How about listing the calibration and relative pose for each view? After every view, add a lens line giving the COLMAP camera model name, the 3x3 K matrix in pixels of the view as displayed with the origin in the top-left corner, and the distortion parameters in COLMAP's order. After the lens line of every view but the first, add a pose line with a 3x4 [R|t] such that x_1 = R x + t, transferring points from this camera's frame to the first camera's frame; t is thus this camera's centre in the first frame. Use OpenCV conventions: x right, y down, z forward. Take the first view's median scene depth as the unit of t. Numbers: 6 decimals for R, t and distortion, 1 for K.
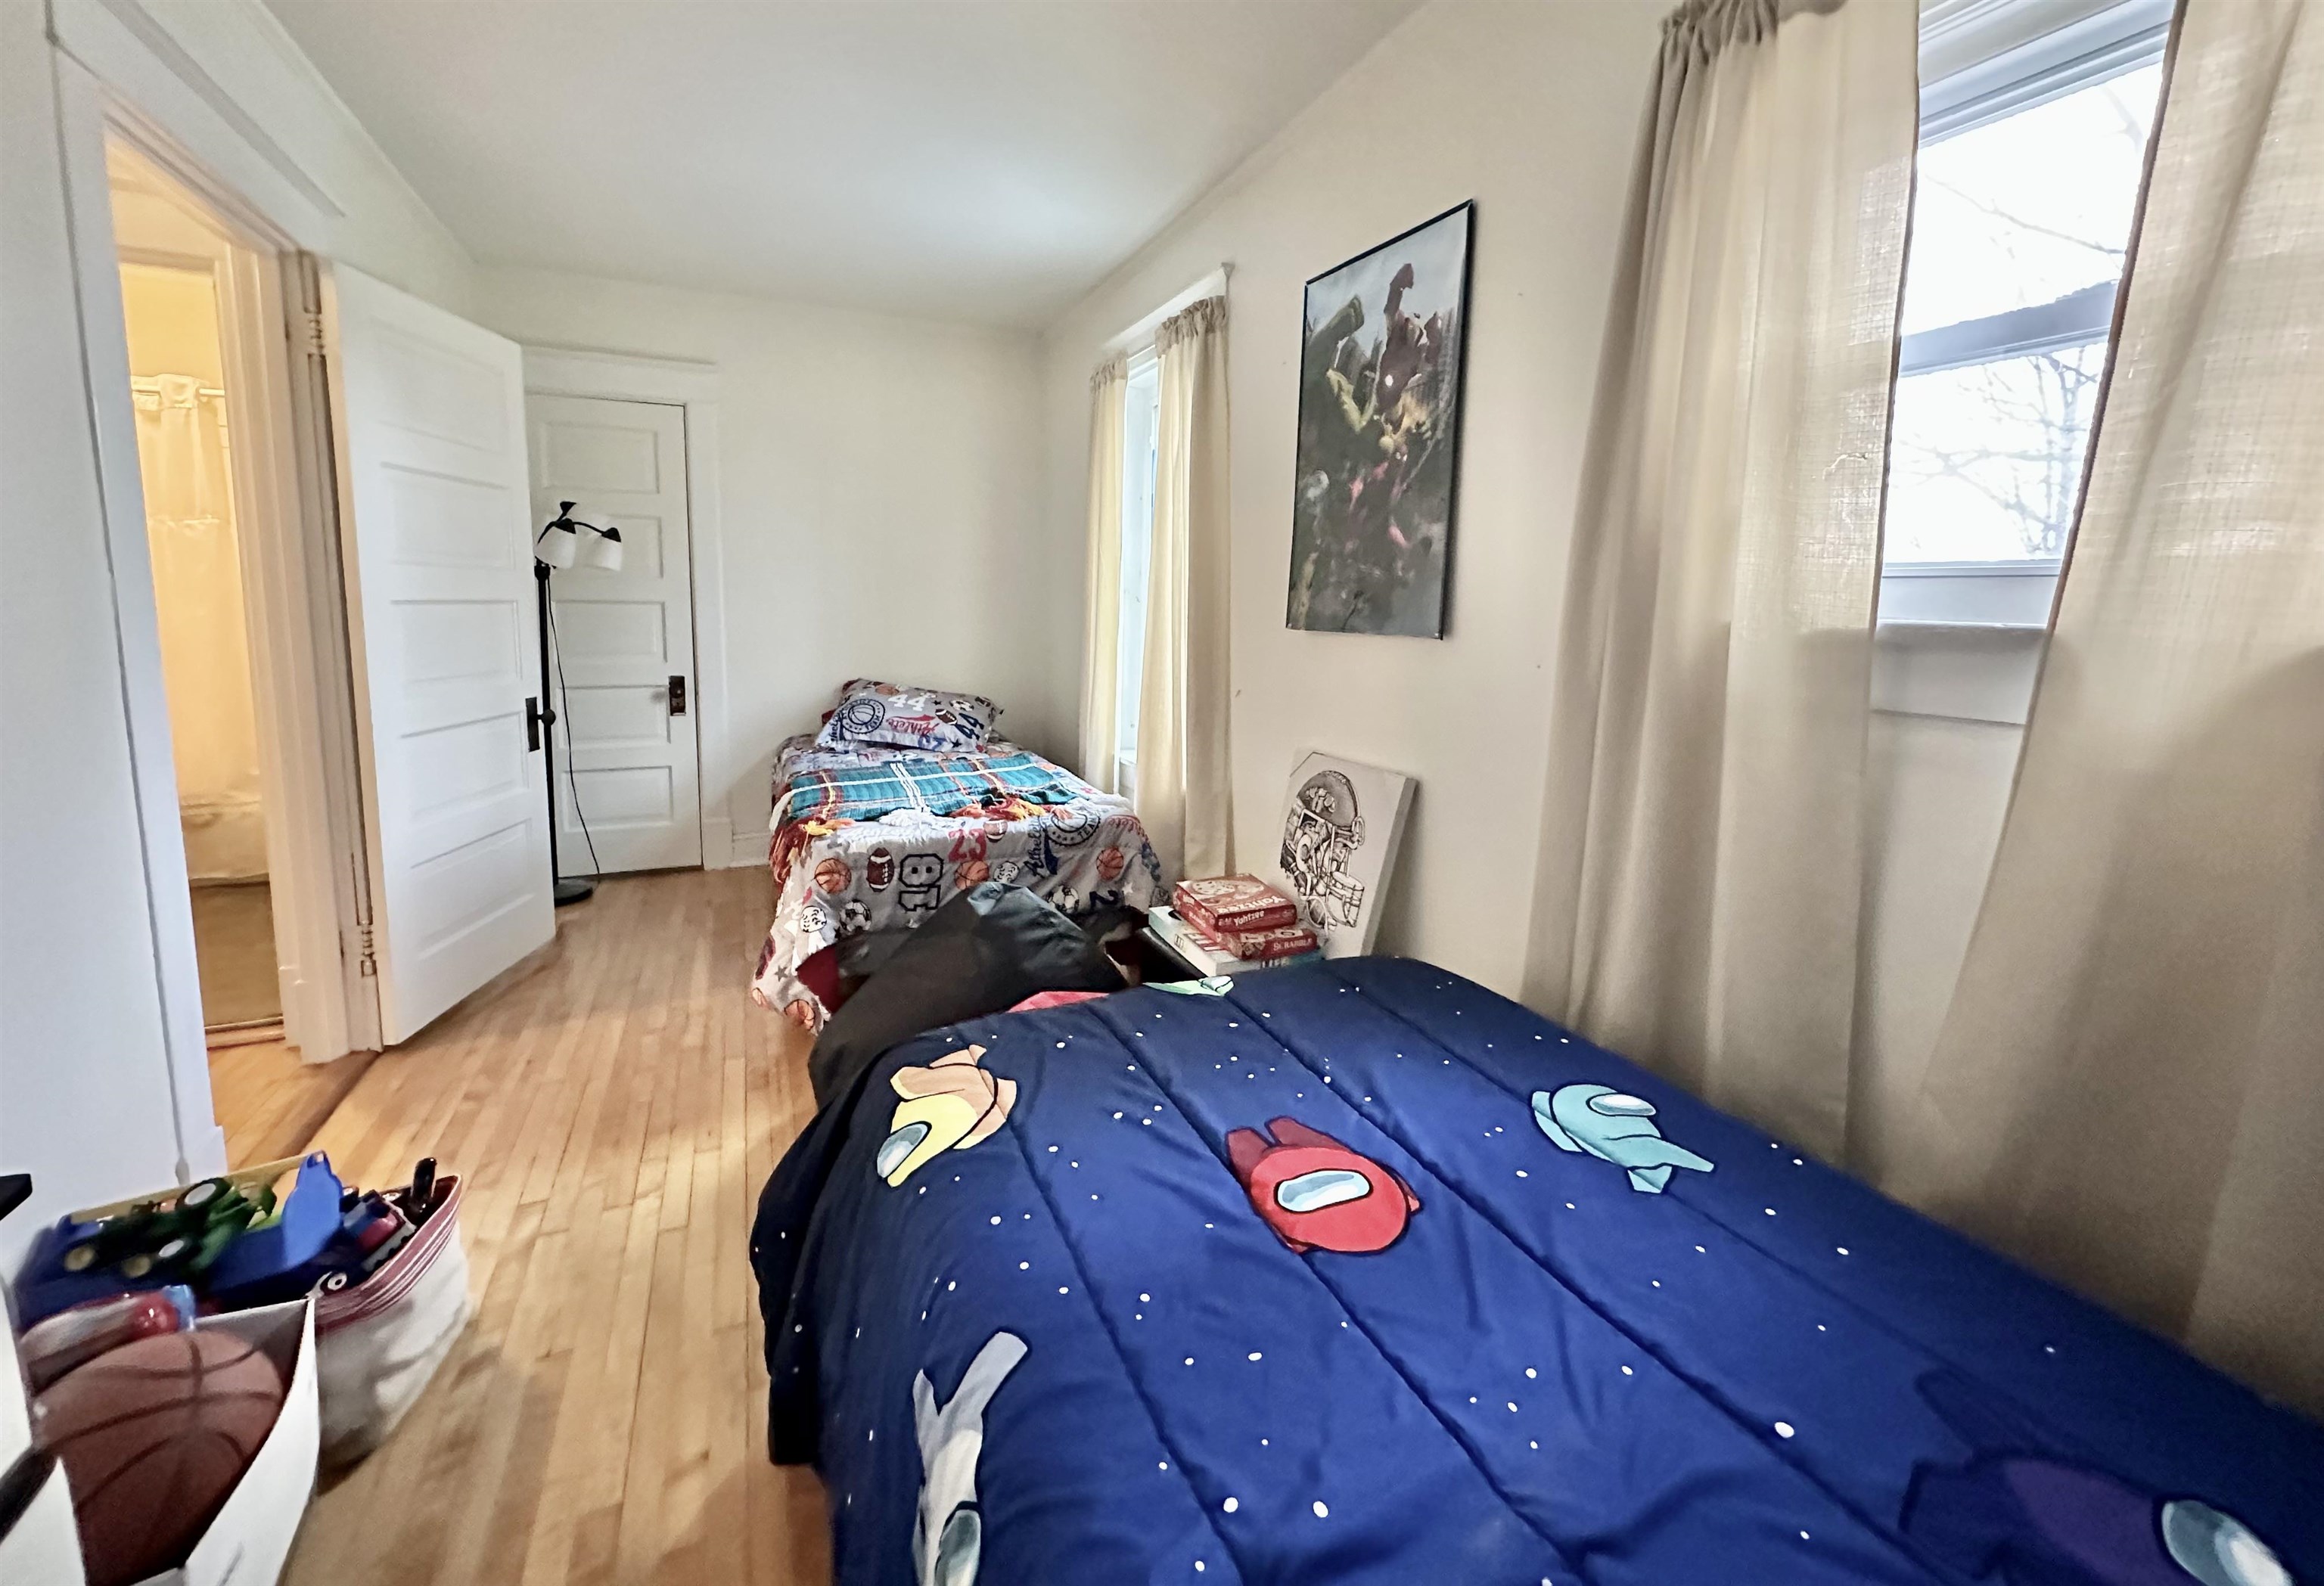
lens RADIAL K [[930.1, 0, 1162.6], [0, 930.1, 707.3], [0, 0, 1]] dist [-0.000536, 0.000018]
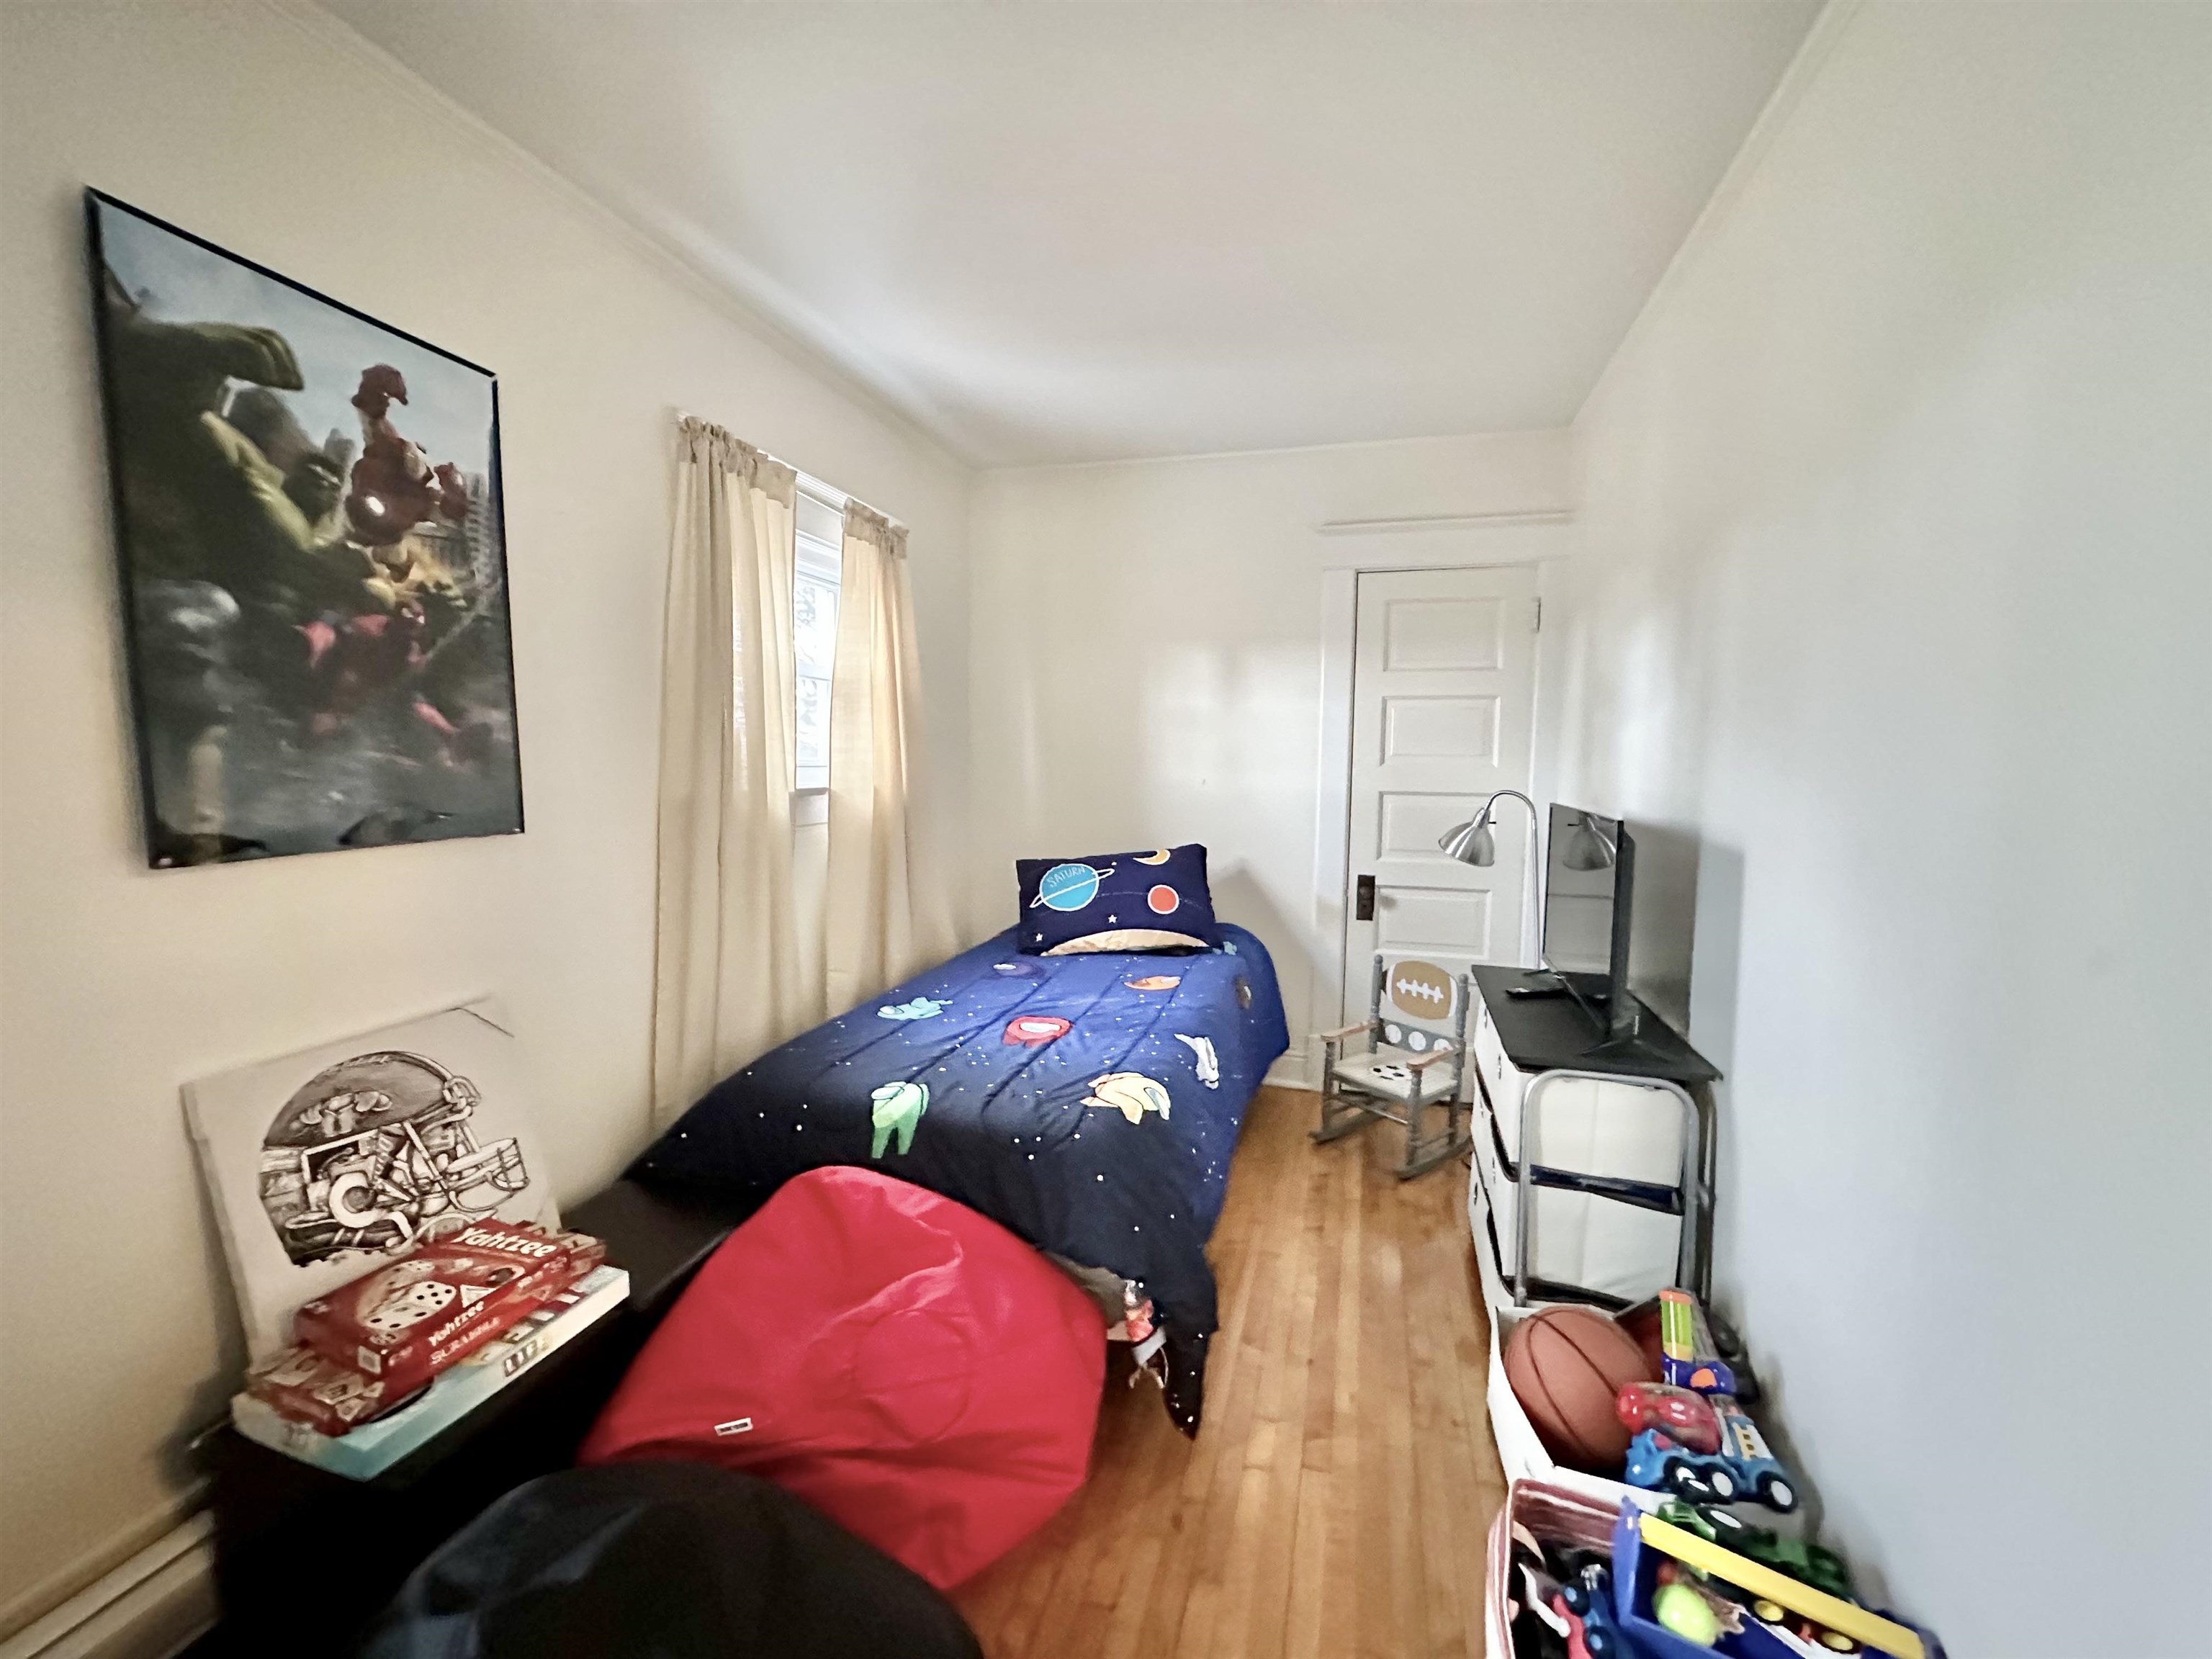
lens RADIAL K [[884.9, 0, 1106.0], [0, 884.9, 829.5], [0, 0, 1]] dist [0.000312, -0.000069]
pose [[-0.756113, -0.082437, 0.649228, -0.665290], [0.053093, 0.981038, 0.186403, -0.194952], [-0.652283, 0.175411, -0.737399, 1.165784]]
